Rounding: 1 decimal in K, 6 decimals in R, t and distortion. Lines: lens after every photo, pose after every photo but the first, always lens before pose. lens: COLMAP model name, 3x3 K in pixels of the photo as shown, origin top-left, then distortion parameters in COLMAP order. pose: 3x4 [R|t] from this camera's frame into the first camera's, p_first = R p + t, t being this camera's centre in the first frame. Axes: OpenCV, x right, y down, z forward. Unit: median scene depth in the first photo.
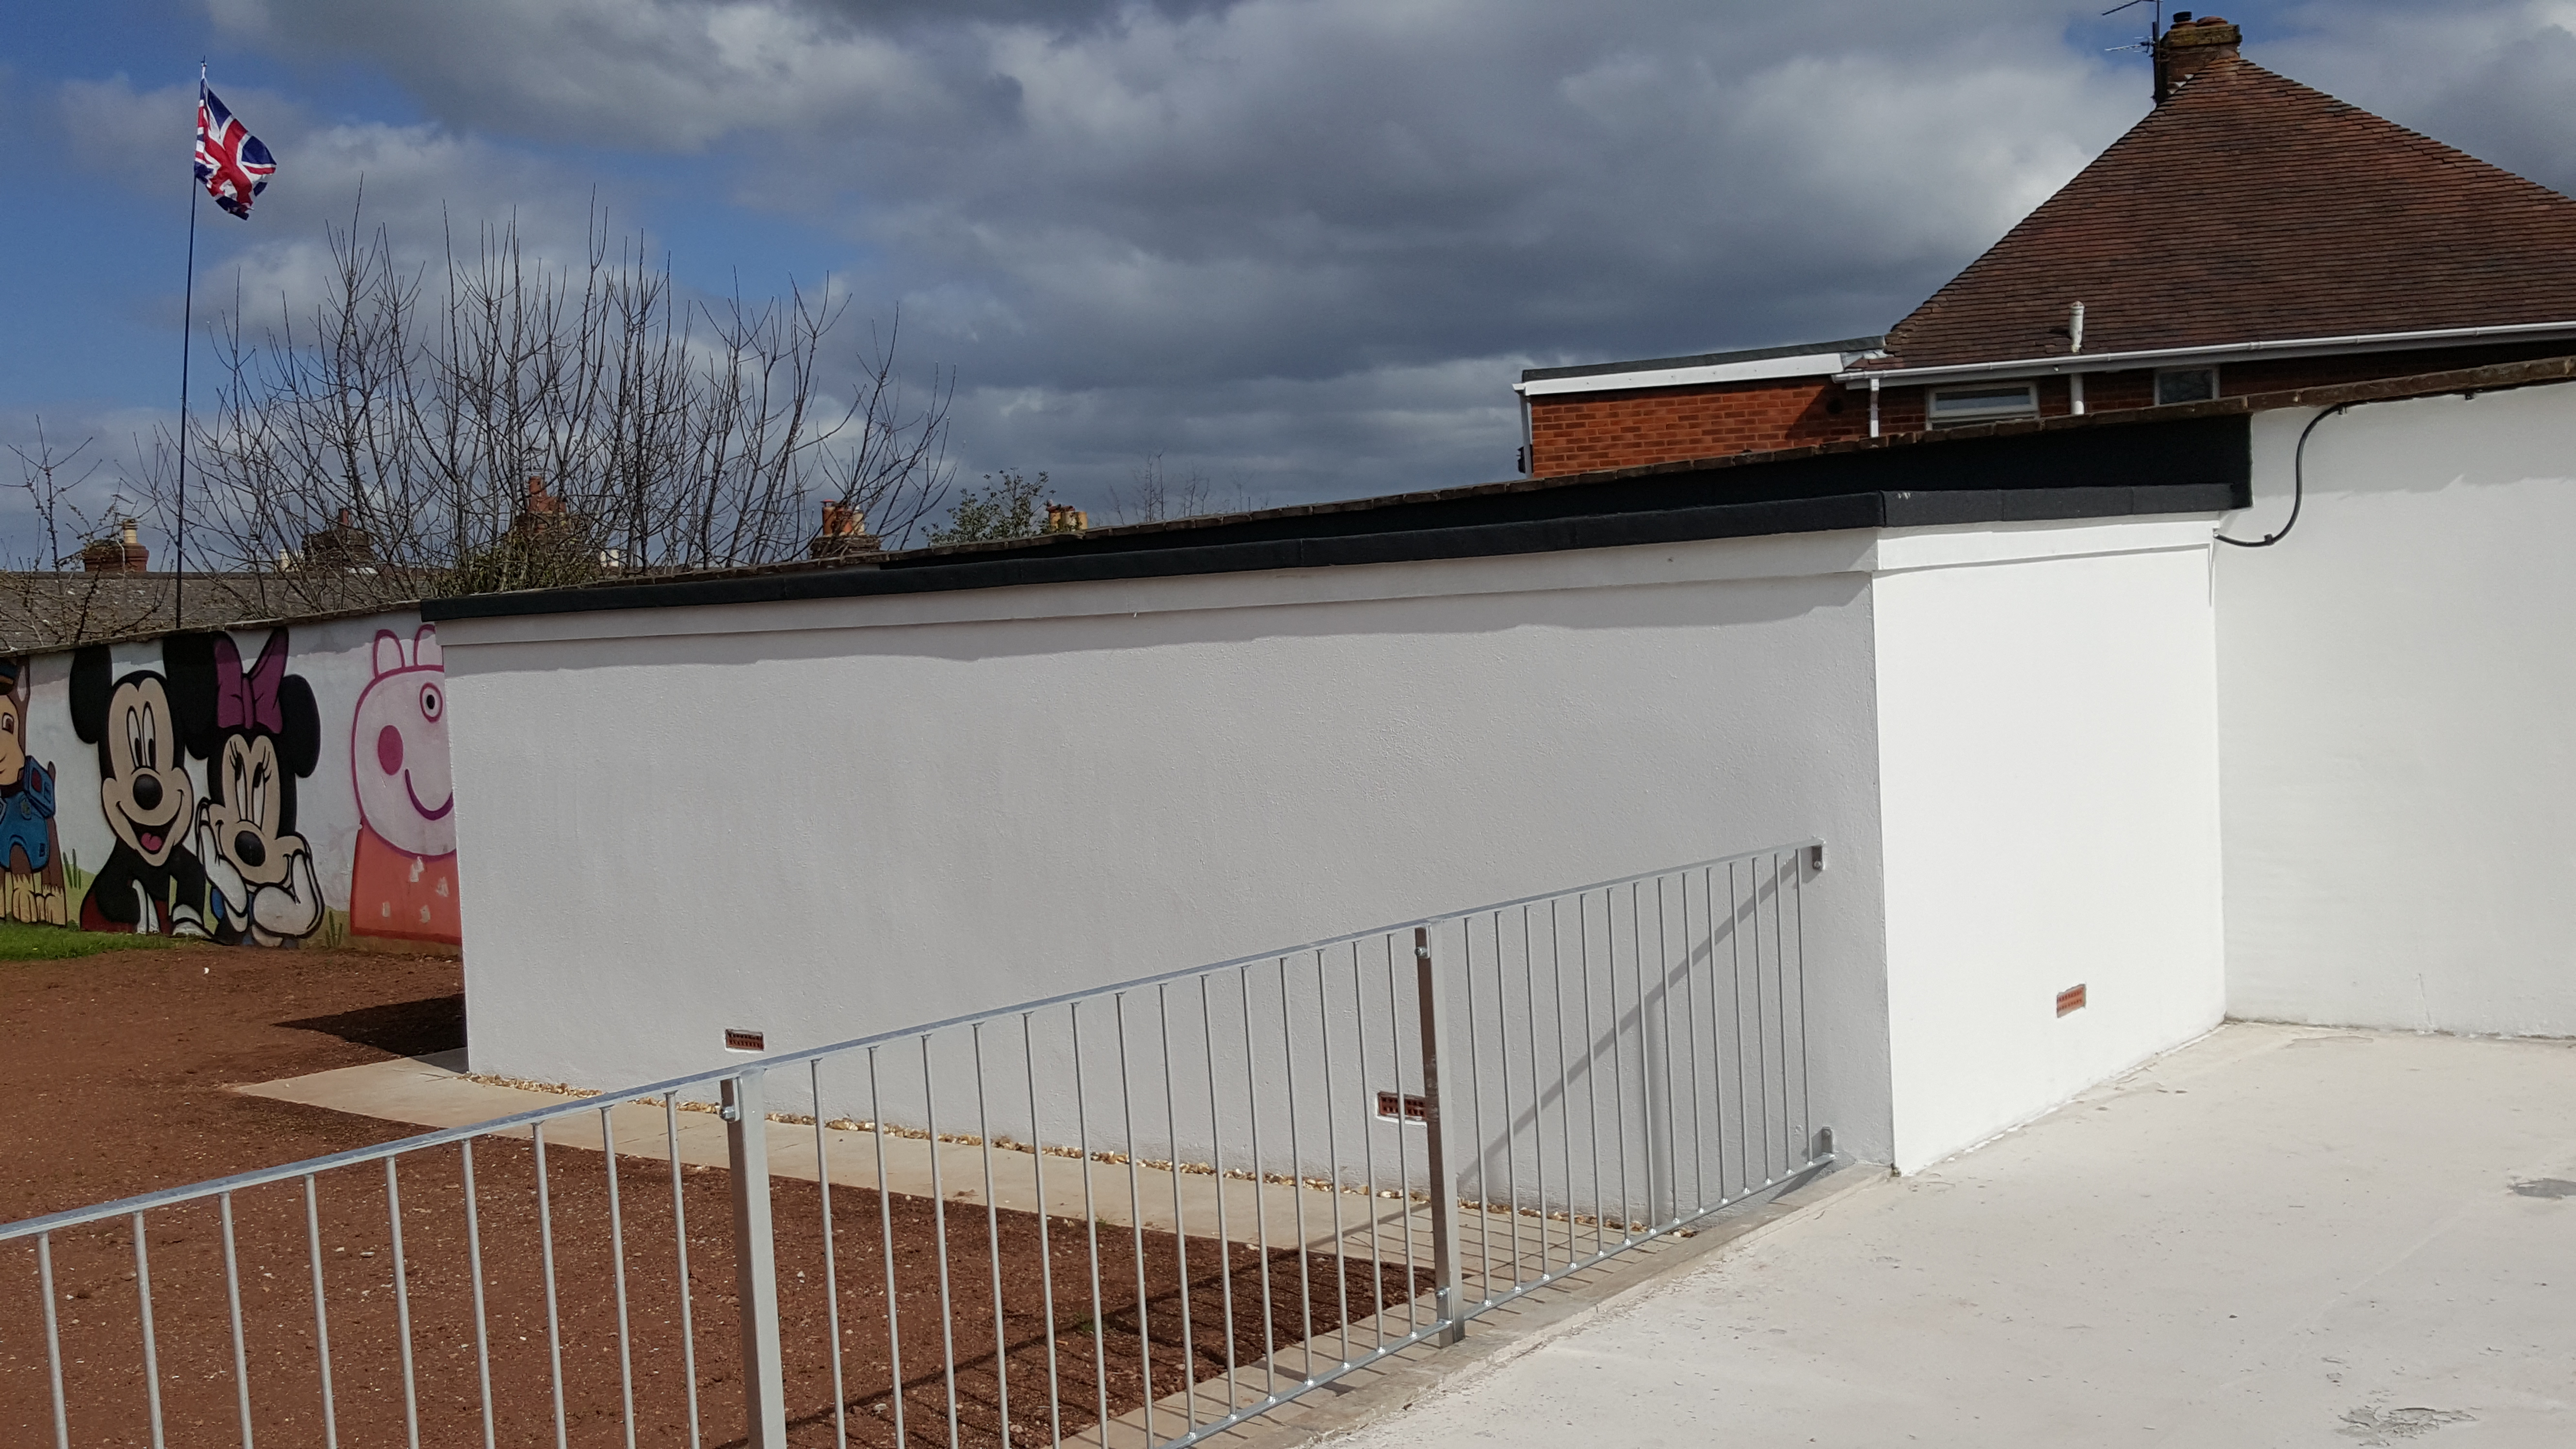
lens RADIAL K [[2348.8, 0, 1288.0], [0, 2348.8, 724.5], [0, 0, 1]] dist [0.001738, -0.109099]
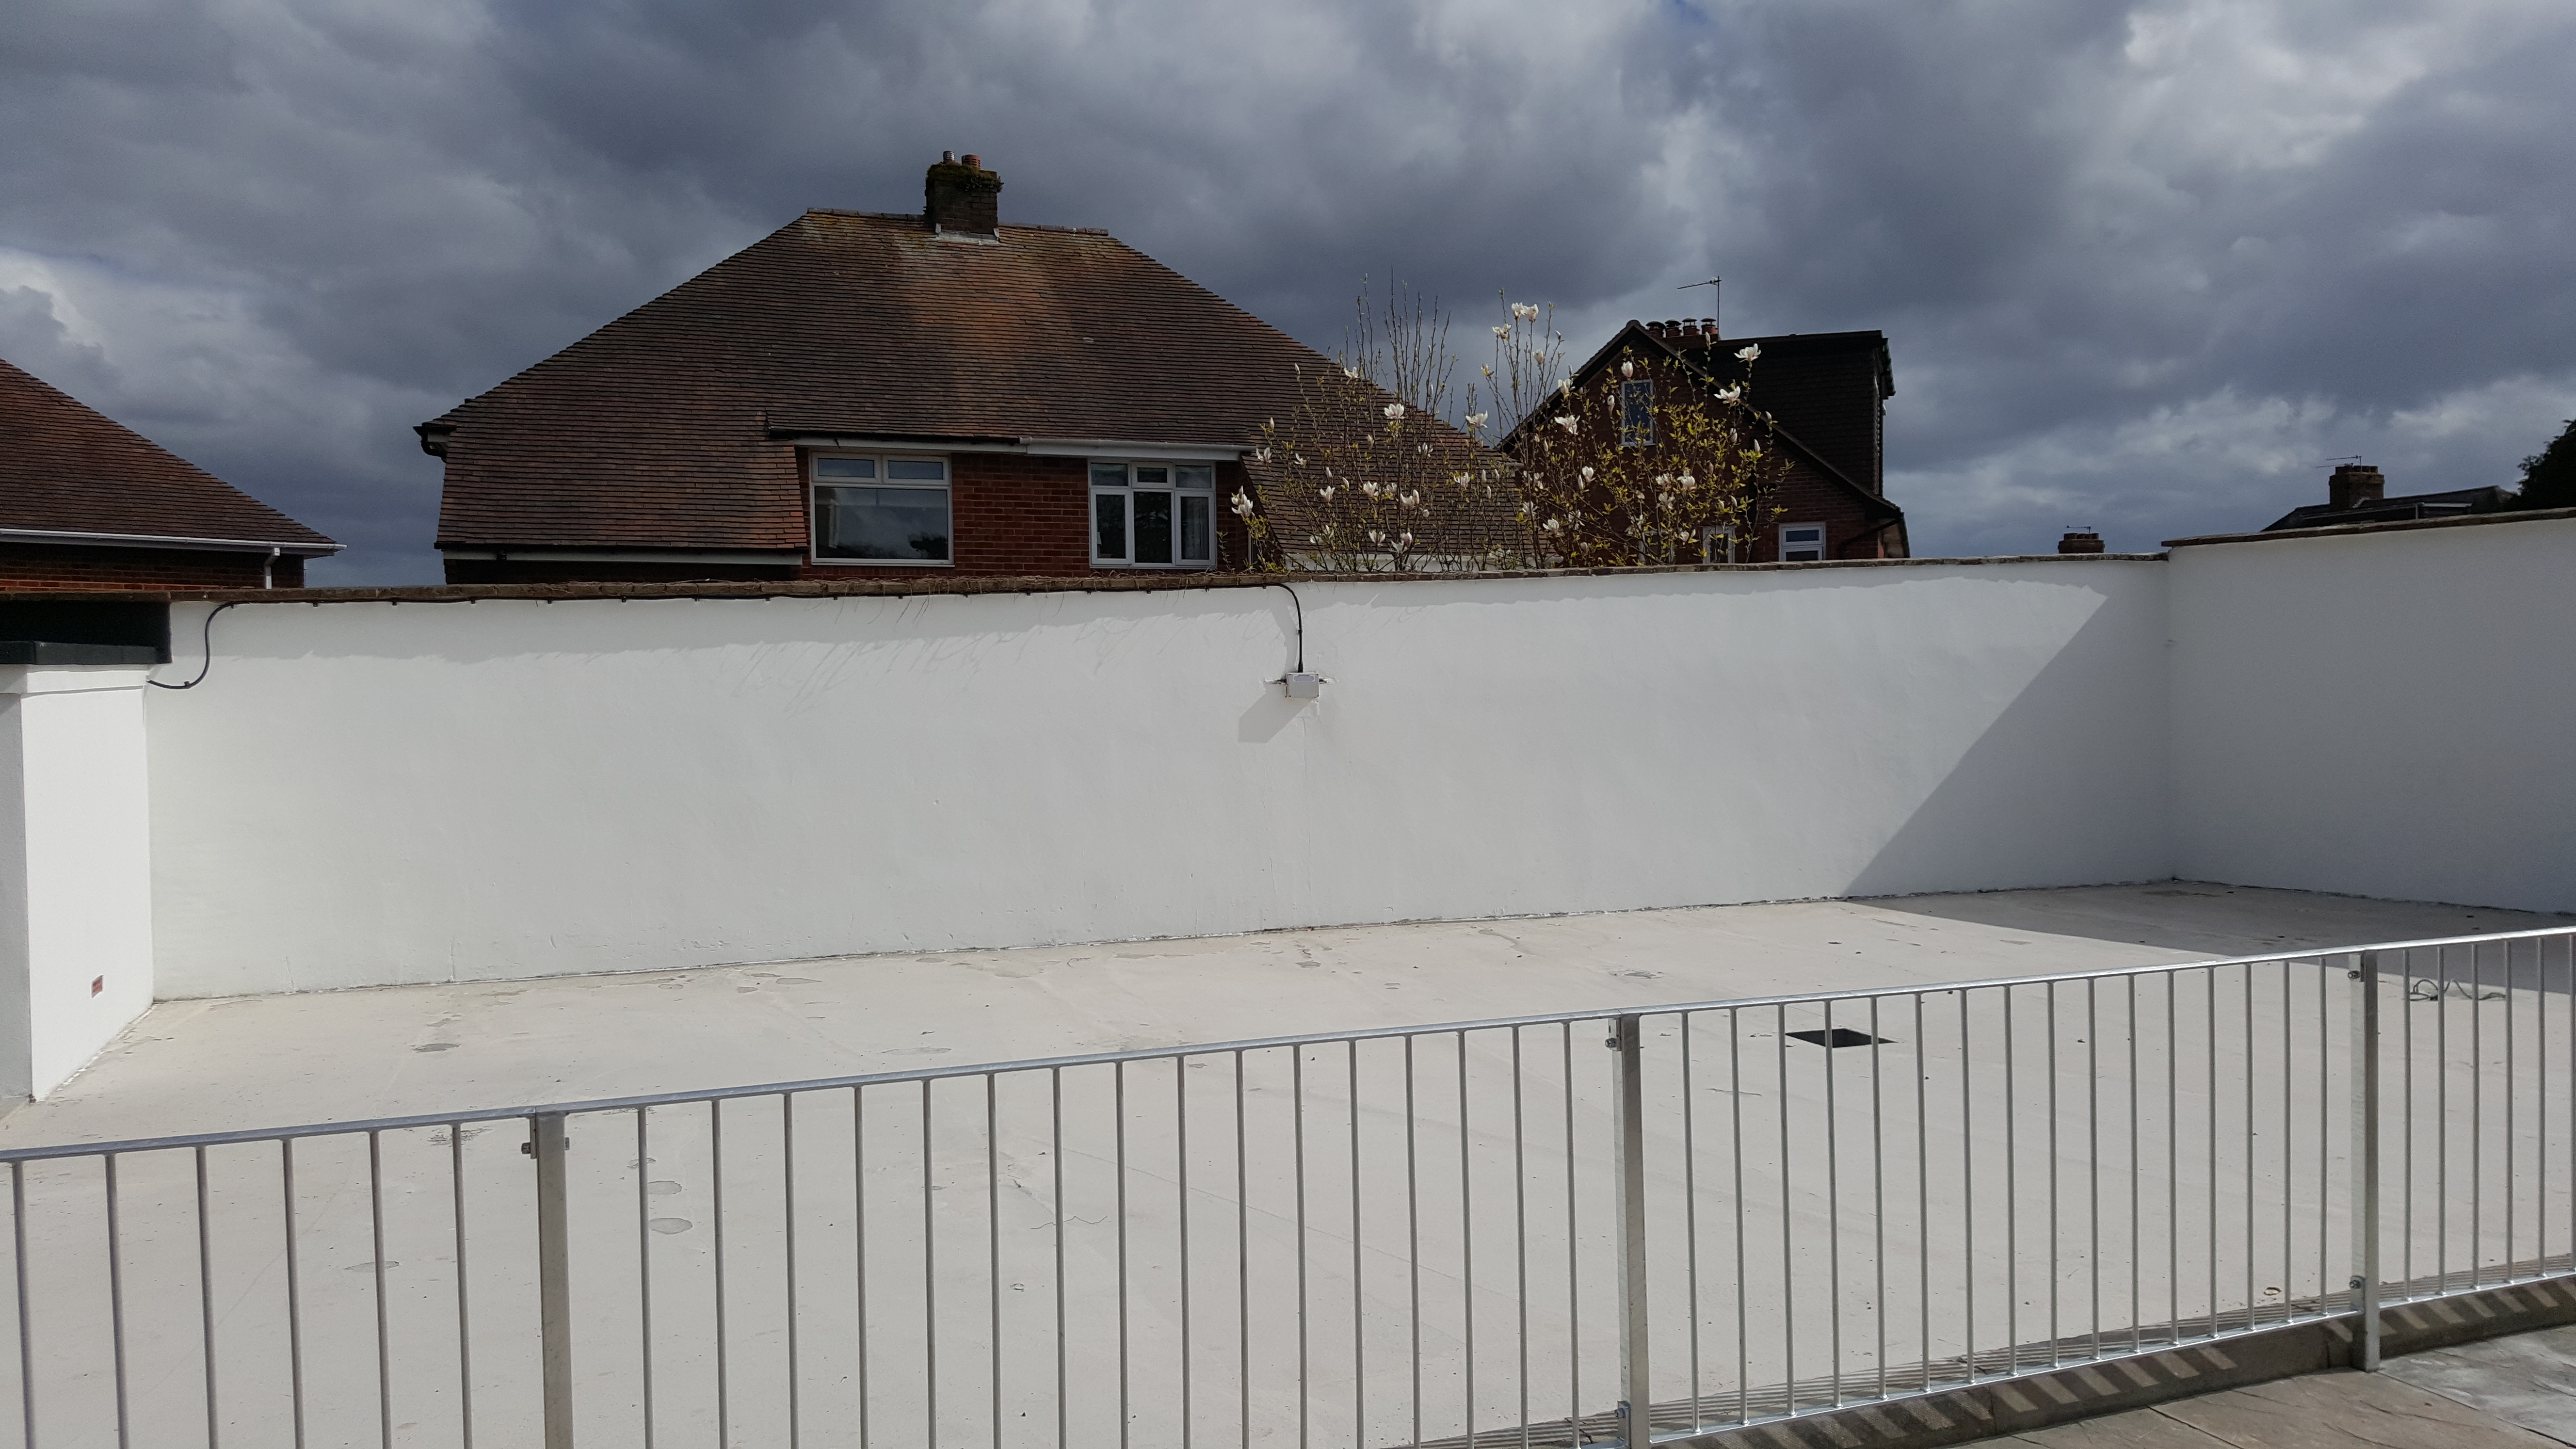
lens RADIAL K [[2059.3, 0, 1292.4], [0, 2059.3, 770.8], [0, 0, 1]] dist [-0.004252, 0.009200]
pose [[0.438052, 0.009342, 0.898901, -0.488769], [0.033658, 0.999074, -0.026786, 0.039365], [-0.898319, 0.041989, 0.437332, -0.252507]]
